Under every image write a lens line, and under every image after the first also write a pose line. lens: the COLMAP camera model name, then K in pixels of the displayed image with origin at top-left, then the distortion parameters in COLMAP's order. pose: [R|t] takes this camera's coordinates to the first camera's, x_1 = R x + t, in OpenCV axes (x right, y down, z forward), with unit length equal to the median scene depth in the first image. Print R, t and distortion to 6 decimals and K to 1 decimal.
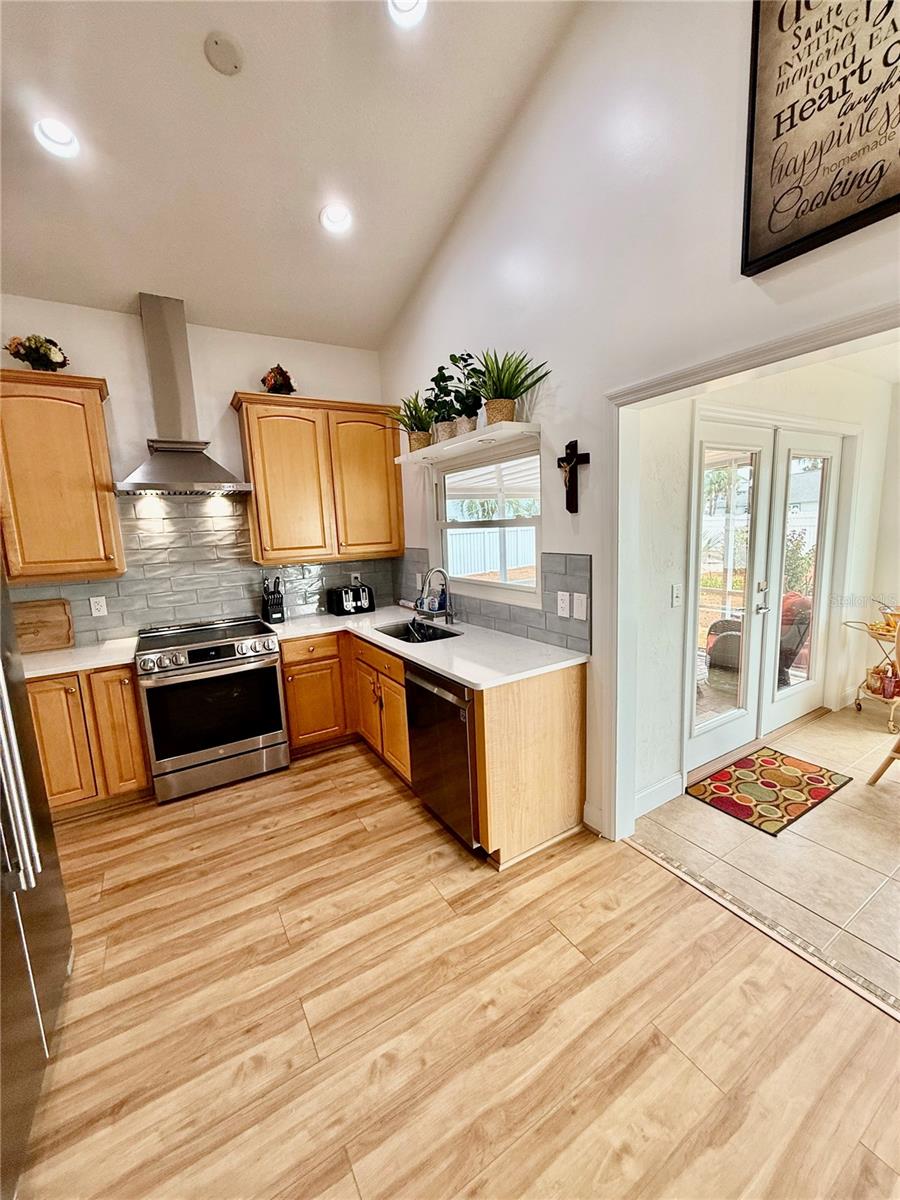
lens RADIAL K [[484.6, 0, 465.3], [0, 484.6, 598.8], [0, 0, 1]] dist [0.002586, 0.000242]
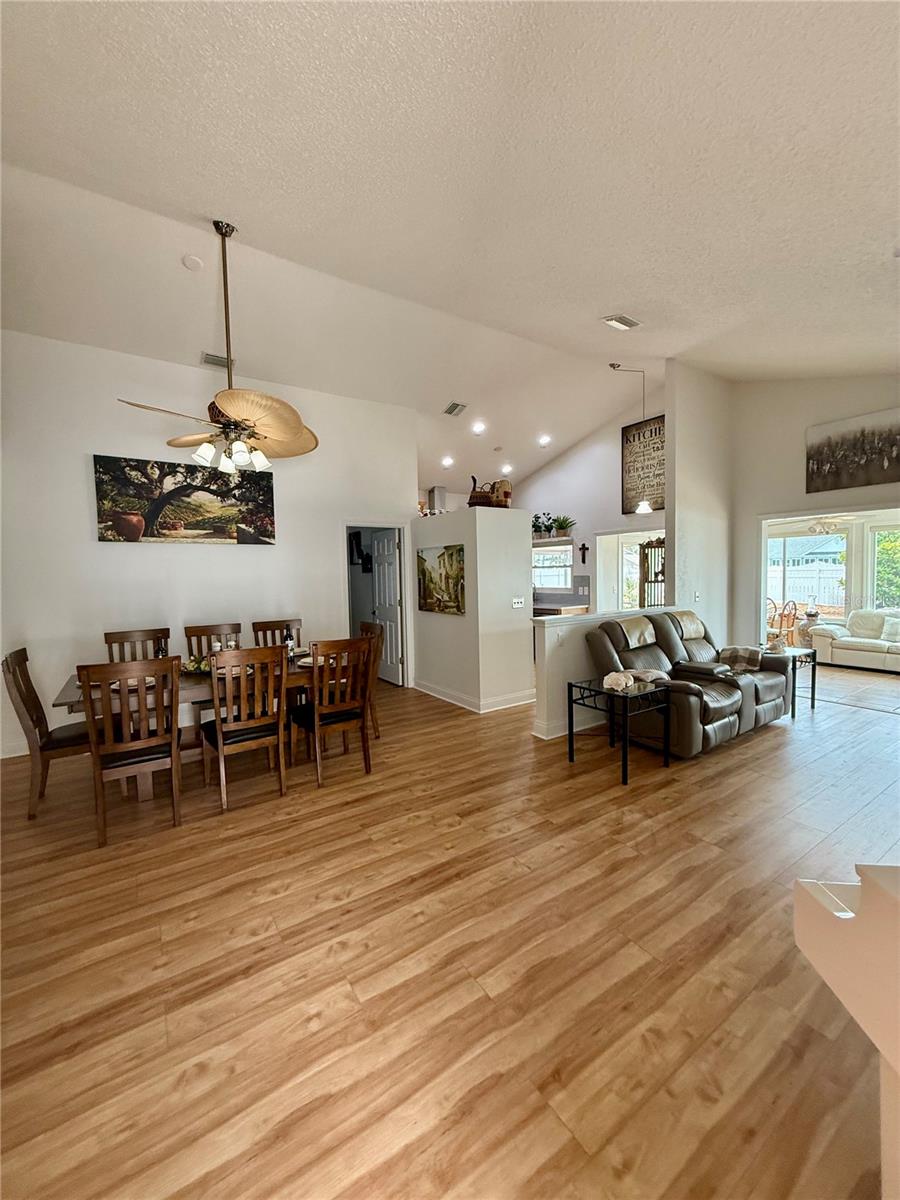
lens RADIAL K [[477.4, 0, 452.3], [0, 477.4, 599.2], [0, 0, 1]] dist [-0.002586, 0.000056]
pose [[0.999607, 0.019128, 0.020492, -0.556499], [-0.017112, 0.995386, -0.094414, 0.294210], [-0.022204, 0.094026, 0.995322, -1.669561]]
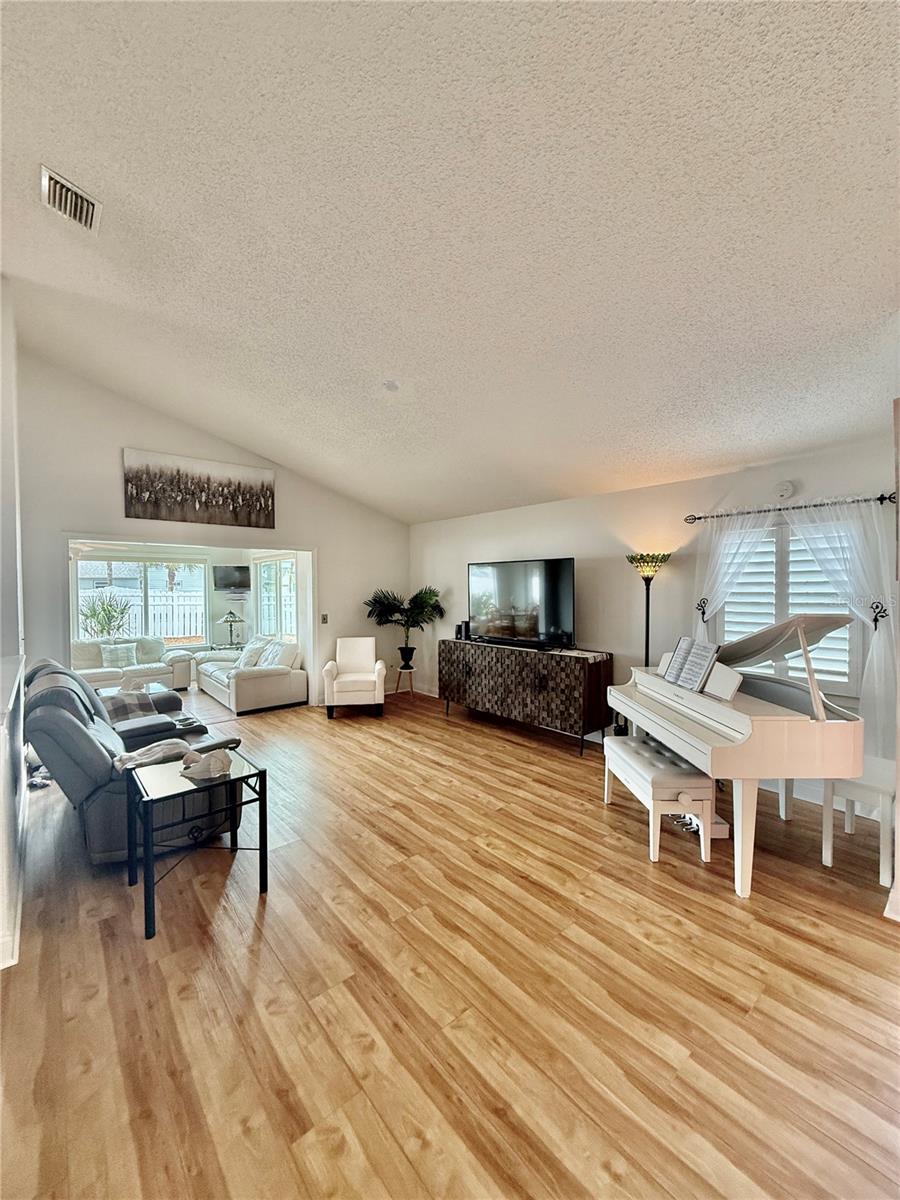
lens RADIAL K [[477.4, 0, 452.3], [0, 477.4, 599.2], [0, 0, 1]] dist [-0.002586, 0.000056]
pose [[-0.140374, 0.017685, 0.989941, -0.958439], [0.156660, 0.987642, 0.004570, 0.172270], [-0.977626, 0.155725, -0.141410, -0.872376]]
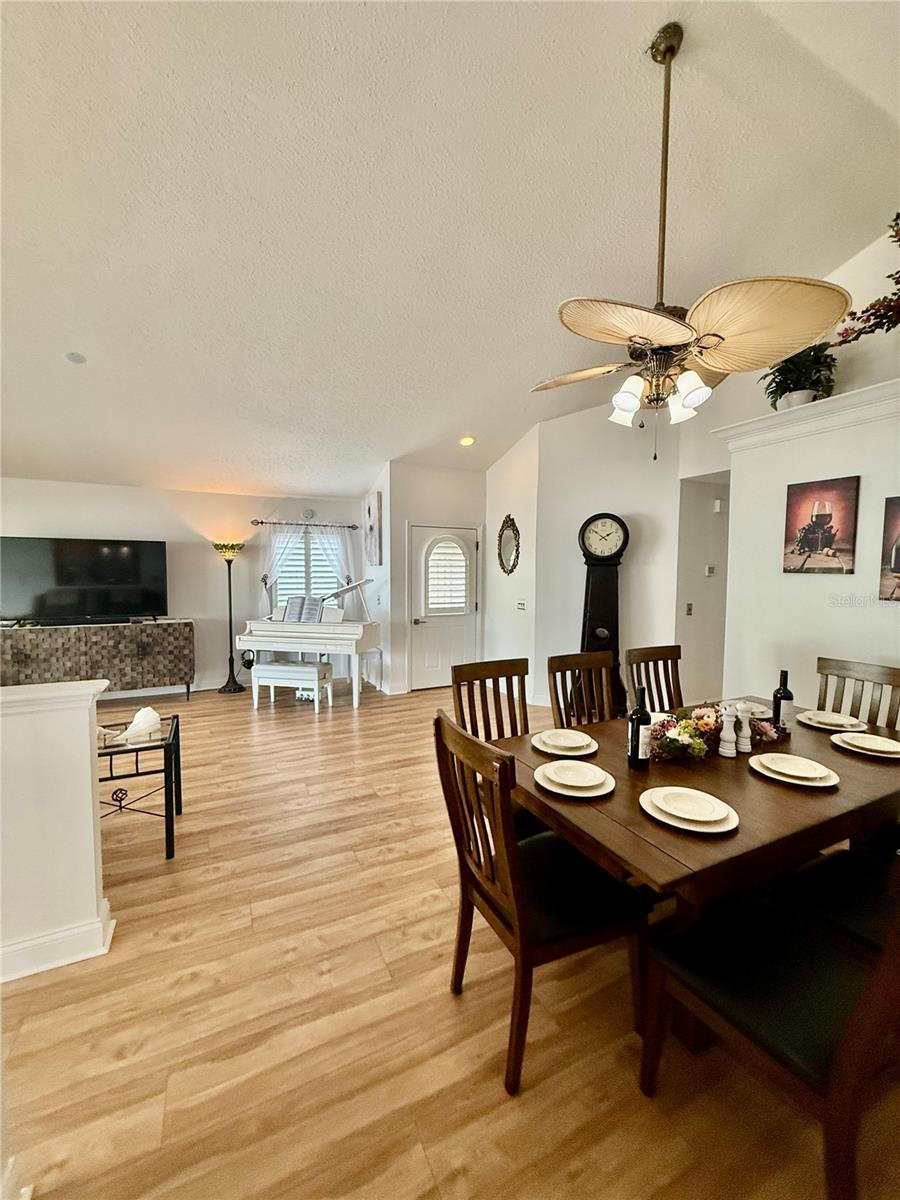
lens RADIAL K [[477.4, 0, 452.3], [0, 477.4, 599.2], [0, 0, 1]] dist [-0.002586, 0.000056]
pose [[-0.993203, 0.027134, 0.113190, -0.801685], [0.050159, 0.977297, 0.205850, 0.014448], [-0.105035, 0.210129, -0.972015, 0.149267]]
